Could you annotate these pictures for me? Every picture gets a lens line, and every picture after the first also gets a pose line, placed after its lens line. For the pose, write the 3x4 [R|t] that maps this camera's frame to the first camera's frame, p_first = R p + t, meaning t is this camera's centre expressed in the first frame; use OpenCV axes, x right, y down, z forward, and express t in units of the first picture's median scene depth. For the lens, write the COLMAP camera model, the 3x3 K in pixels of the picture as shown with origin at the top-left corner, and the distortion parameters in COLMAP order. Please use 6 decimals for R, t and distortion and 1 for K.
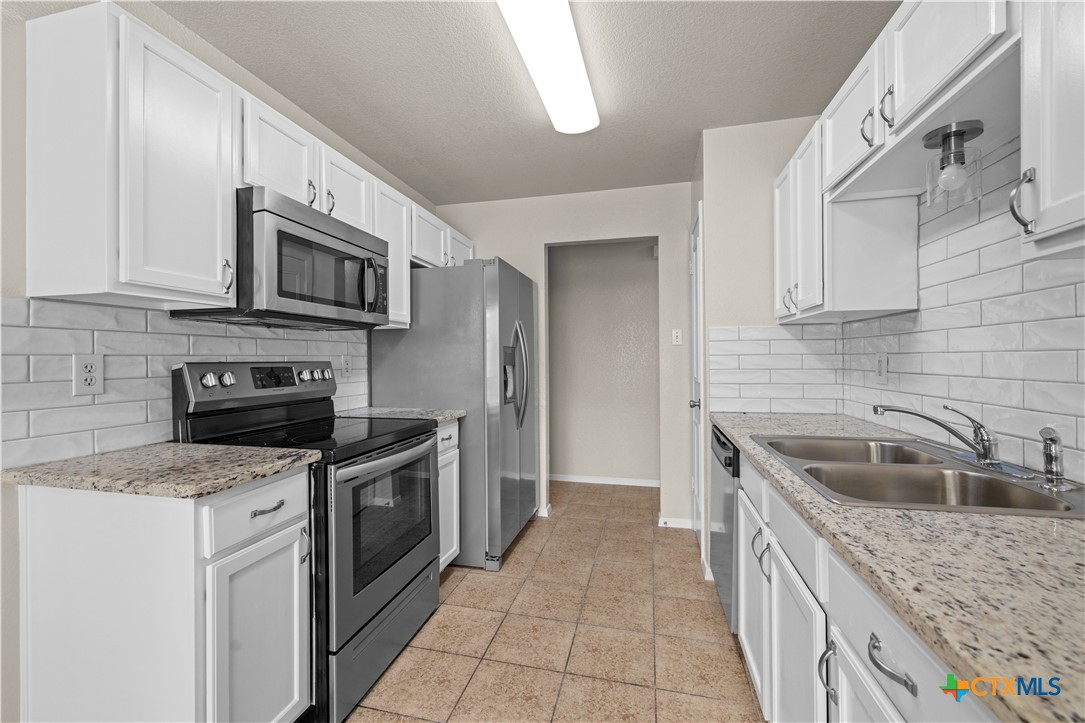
lens RADIAL K [[458.6, 0, 525.0], [0, 458.6, 359.3], [0, 0, 1]] dist [0.001572, -0.000469]
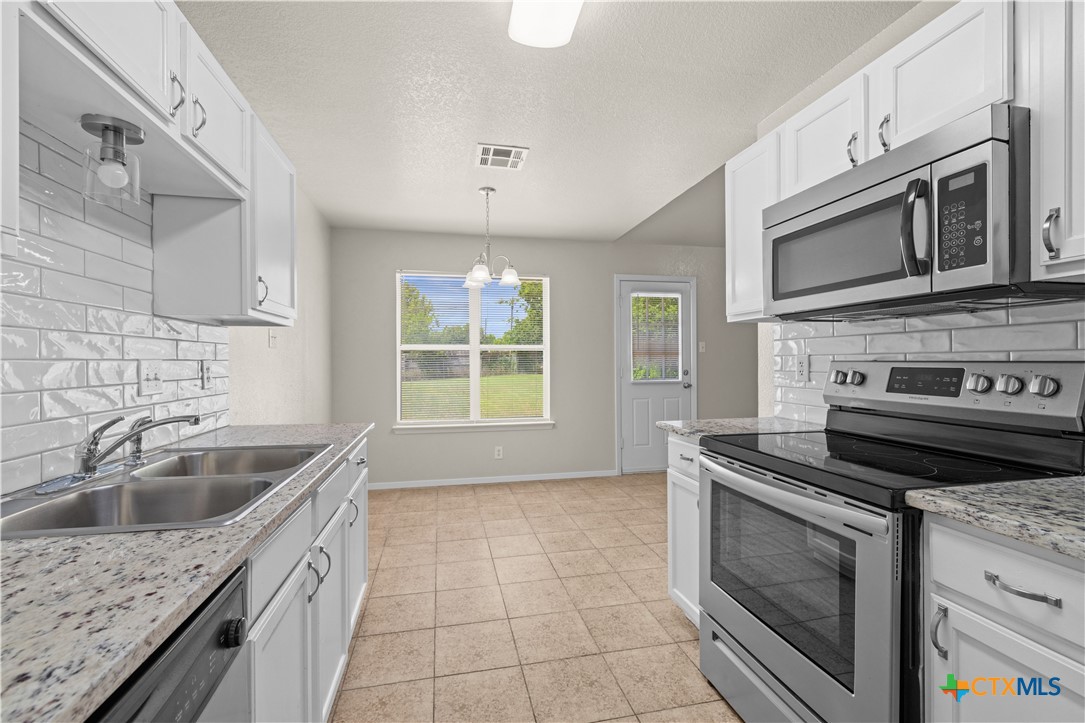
lens RADIAL K [[458.6, 0, 541.6], [0, 458.6, 356.8], [0, 0, 1]] dist [0.001572, -0.000469]
pose [[-0.897911, 0.010142, -0.440061, 0.397952], [0.011436, 0.999935, -0.000289, -0.010379], [0.440029, -0.005292, -0.897968, 1.575143]]
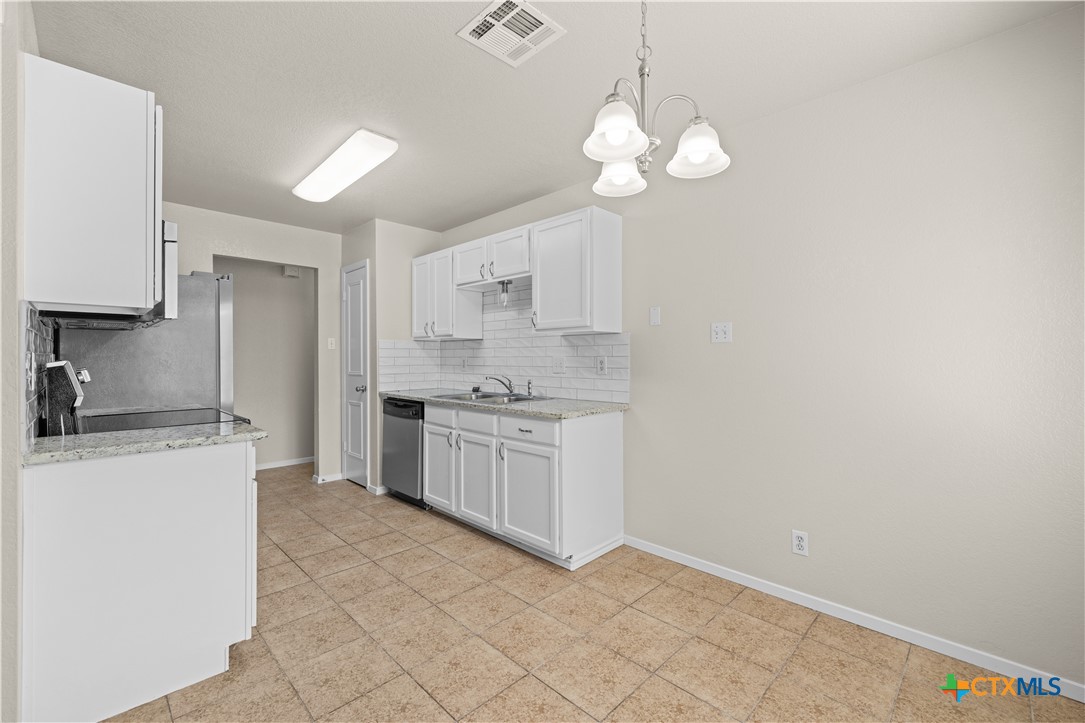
lens RADIAL K [[458.6, 0, 529.8], [0, 458.6, 362.5], [0, 0, 1]] dist [0.001572, -0.000469]
pose [[0.530223, -0.002240, 0.847855, -0.989012], [-0.001462, 0.999993, 0.003556, 0.004636], [-0.847857, -0.003125, 0.530216, -0.457068]]
